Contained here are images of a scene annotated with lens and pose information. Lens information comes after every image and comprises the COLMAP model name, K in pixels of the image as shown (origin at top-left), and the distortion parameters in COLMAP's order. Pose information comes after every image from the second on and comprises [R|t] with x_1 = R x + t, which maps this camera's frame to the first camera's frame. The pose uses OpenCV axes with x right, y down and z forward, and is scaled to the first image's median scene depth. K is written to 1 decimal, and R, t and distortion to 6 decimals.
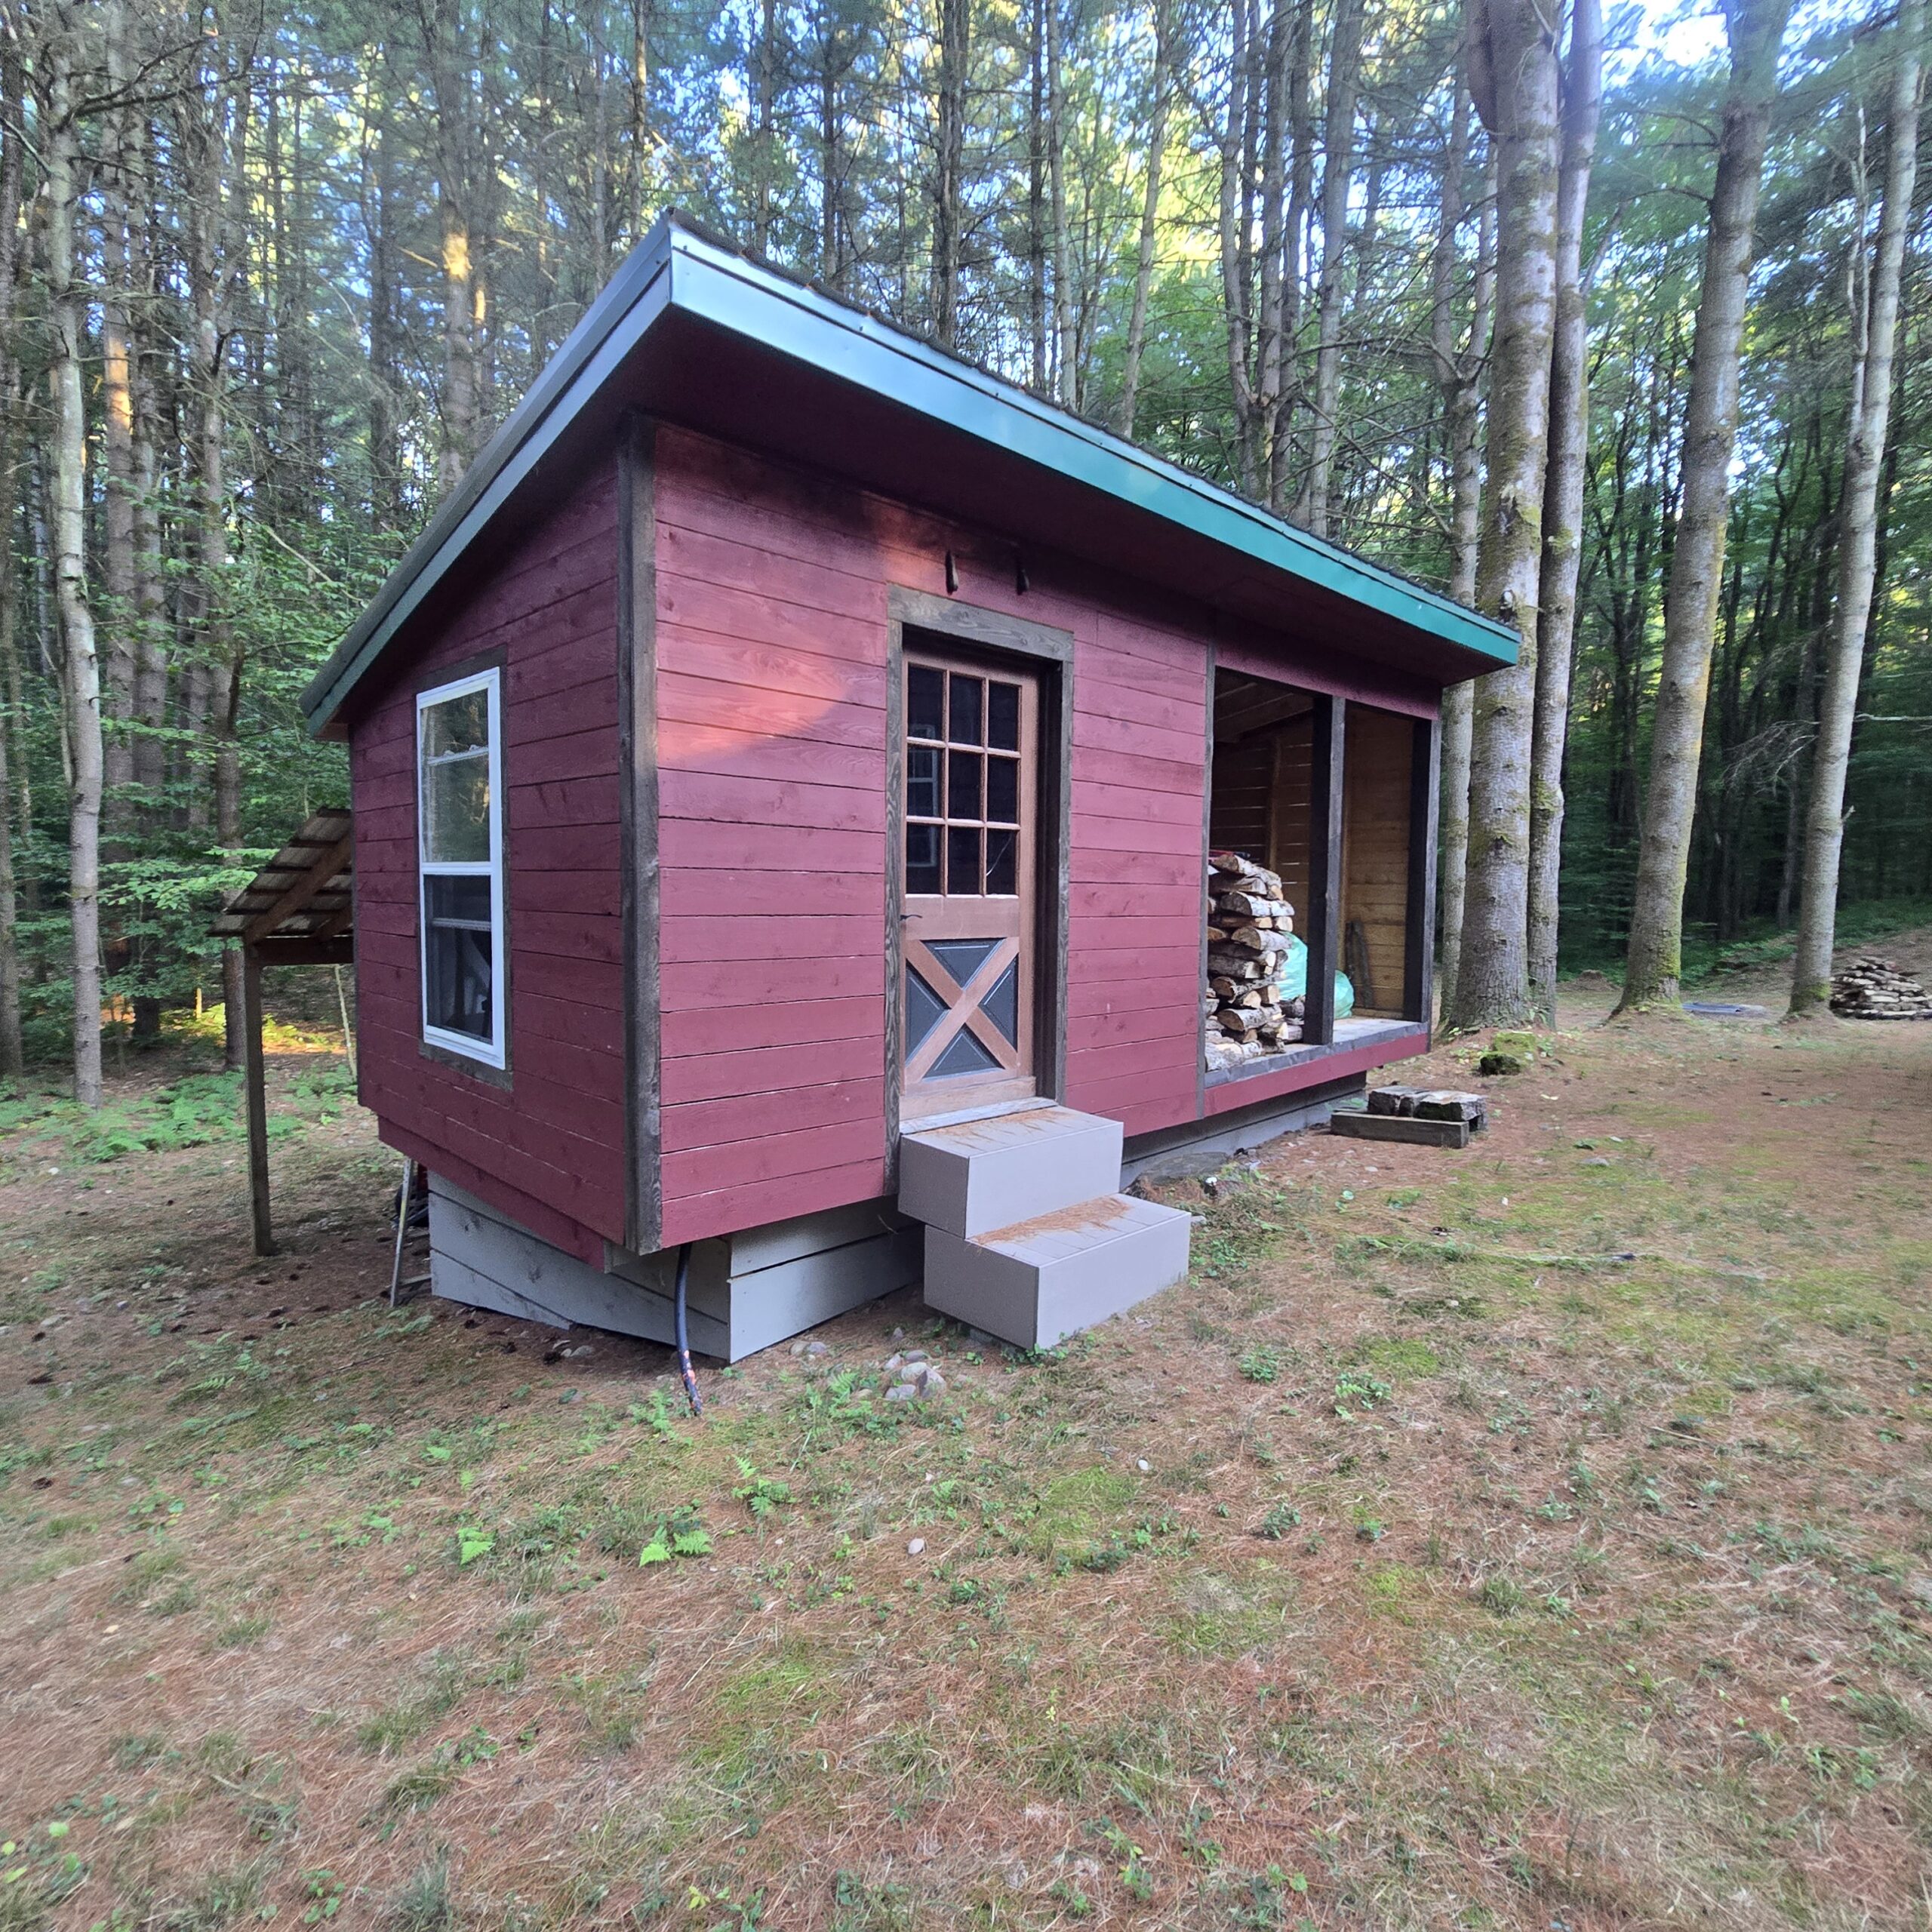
lens RADIAL K [[1053.5, 0, 951.5], [0, 1053.5, 967.8], [0, 0, 1]] dist [-0.007944, -0.001021]
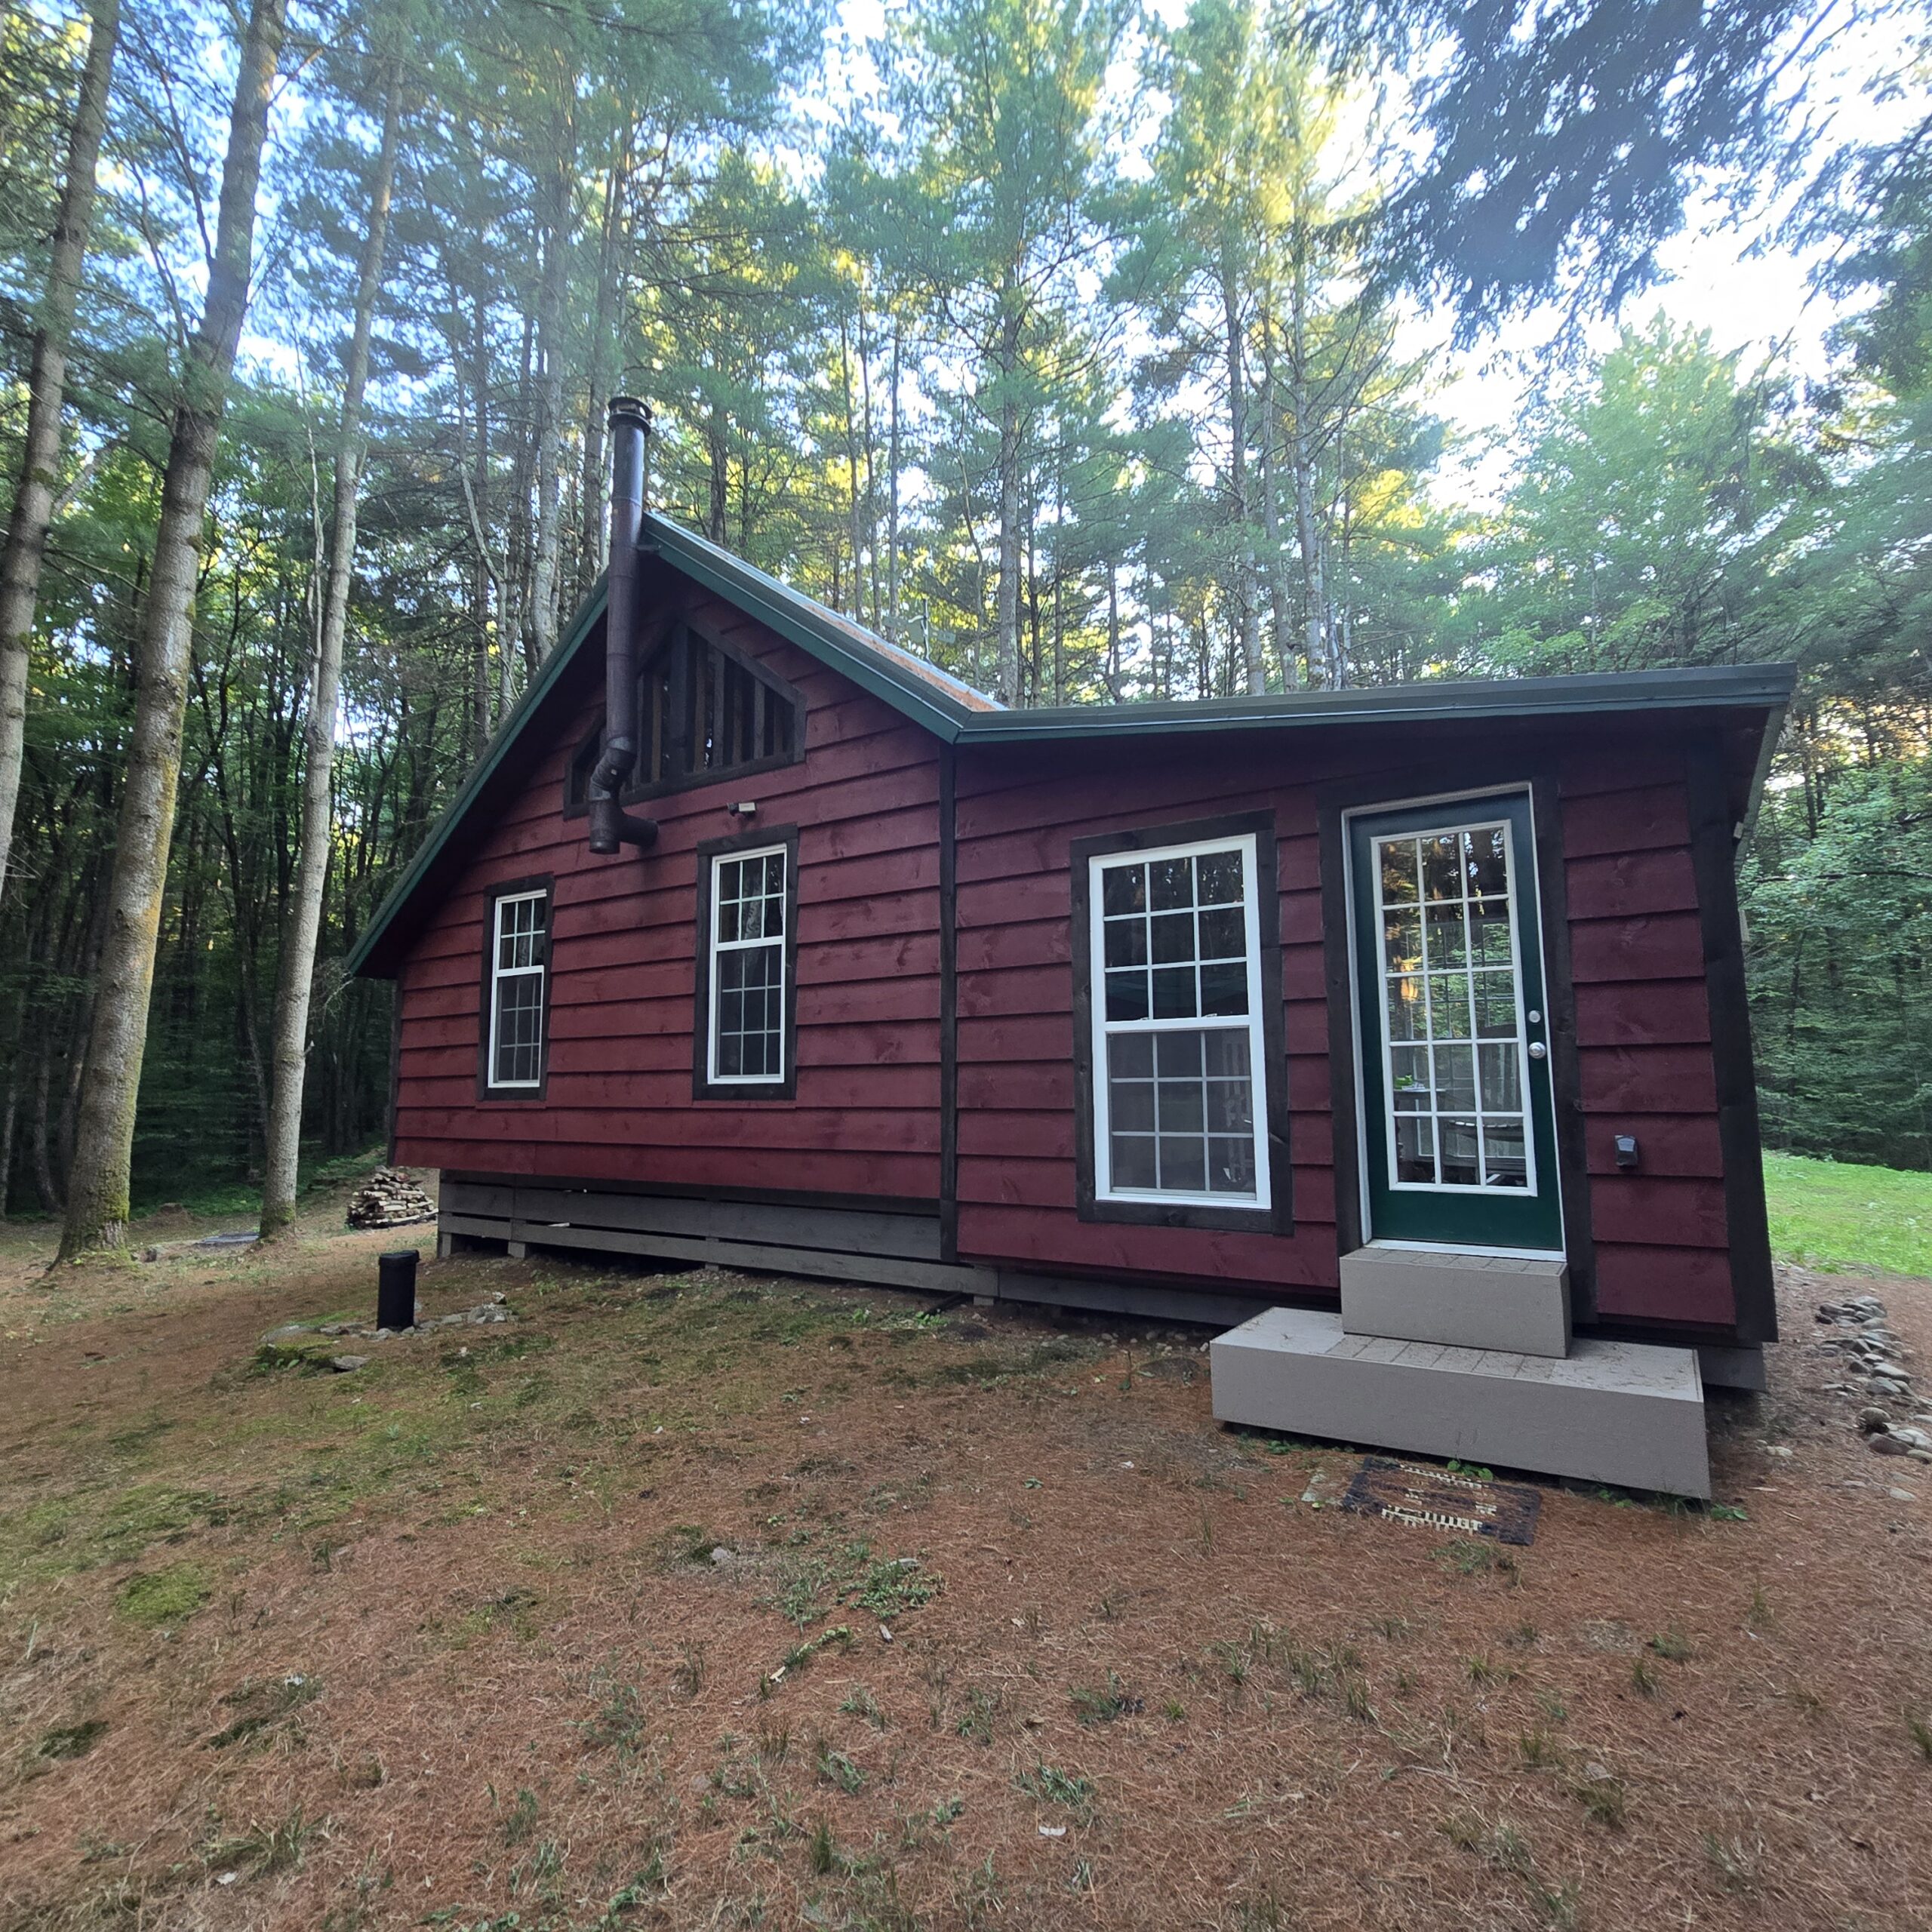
lens RADIAL K [[1053.5, 0, 951.5], [0, 1053.5, 967.8], [0, 0, 1]] dist [-0.007944, -0.001021]
pose [[0.448555, 0.083266, 0.889868, 0.198868], [0.098191, 0.985033, -0.141666, -0.008531], [-0.888345, 0.150922, 0.433666, -0.104769]]
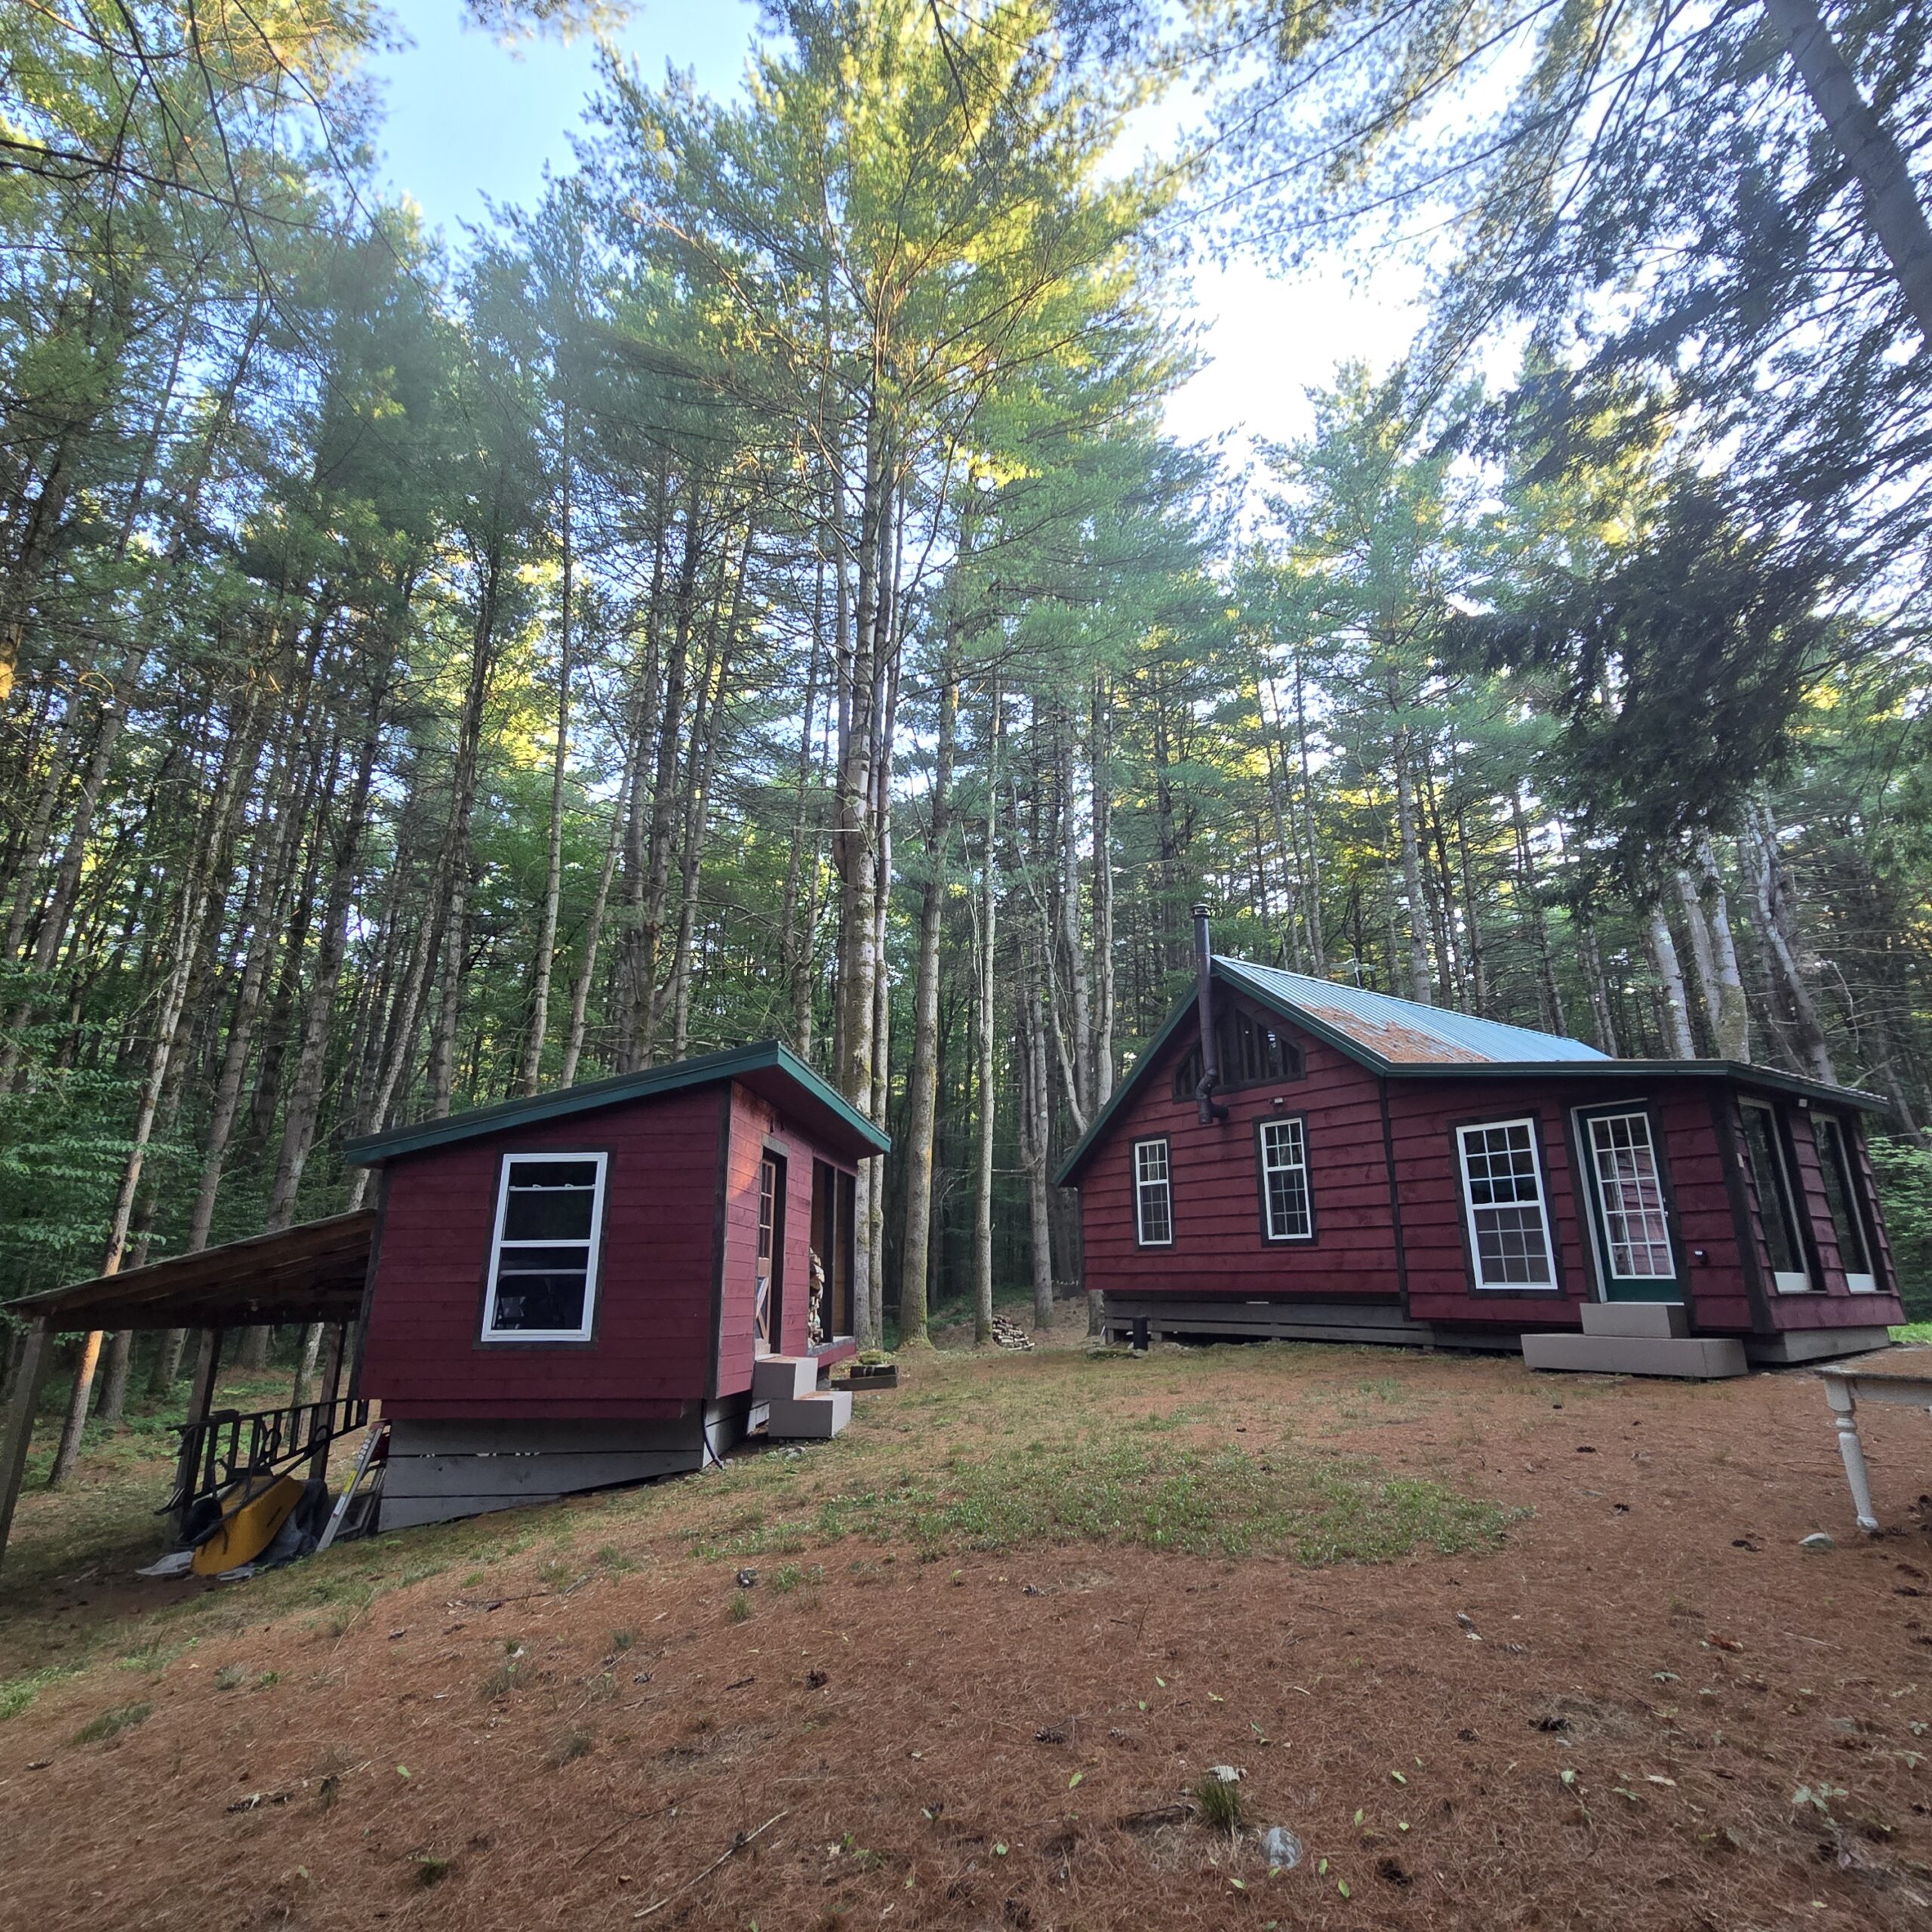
lens RADIAL K [[1053.5, 0, 951.5], [0, 1053.5, 967.8], [0, 0, 1]] dist [-0.007944, -0.001021]
pose [[0.759822, 0.173567, 0.626534, -0.540342], [0.068289, 0.937066, -0.342410, 0.068001], [-0.646534, 0.302956, 0.700151, -0.480202]]
